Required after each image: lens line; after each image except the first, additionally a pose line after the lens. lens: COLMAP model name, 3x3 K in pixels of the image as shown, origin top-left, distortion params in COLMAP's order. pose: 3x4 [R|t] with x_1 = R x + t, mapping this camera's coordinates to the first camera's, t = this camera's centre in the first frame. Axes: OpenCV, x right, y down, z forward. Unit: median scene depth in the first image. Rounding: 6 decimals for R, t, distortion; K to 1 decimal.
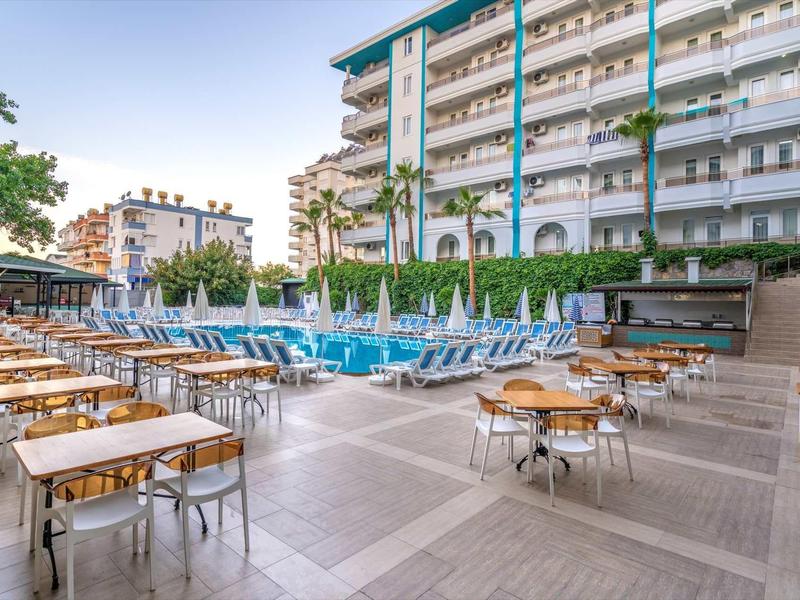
lens RADIAL K [[439.5, 0, 400.0], [0, 439.5, 300.0], [0, 0, 1]] dist [-0.000320, -0.000360]
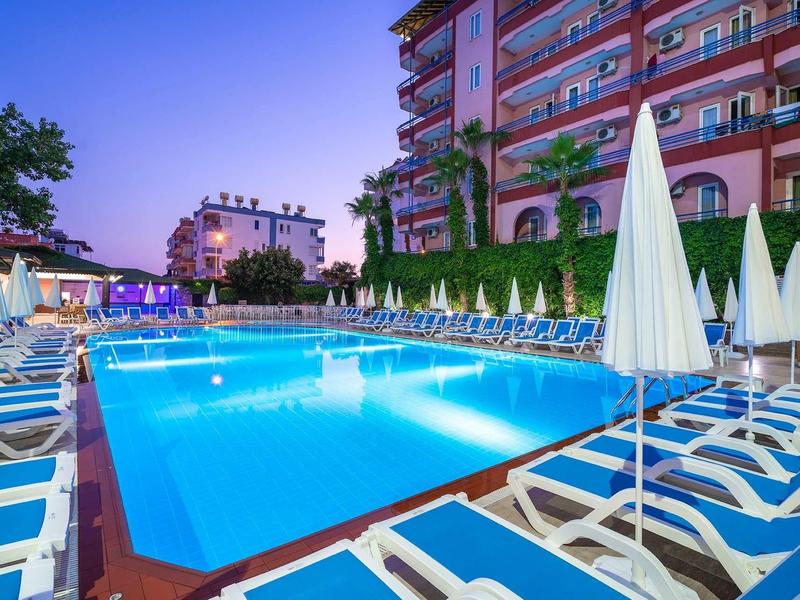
lens RADIAL K [[408.4, 0, 400.0], [0, 408.4, 300.0], [0, 0, 1]] dist [-0.002463, -0.000238]
pose [[0.984766, -0.005400, -0.173801, 0.004908], [0.005680, 0.999983, 0.001113, 0.002330], [0.173792, -0.002083, 0.984780, 0.104370]]
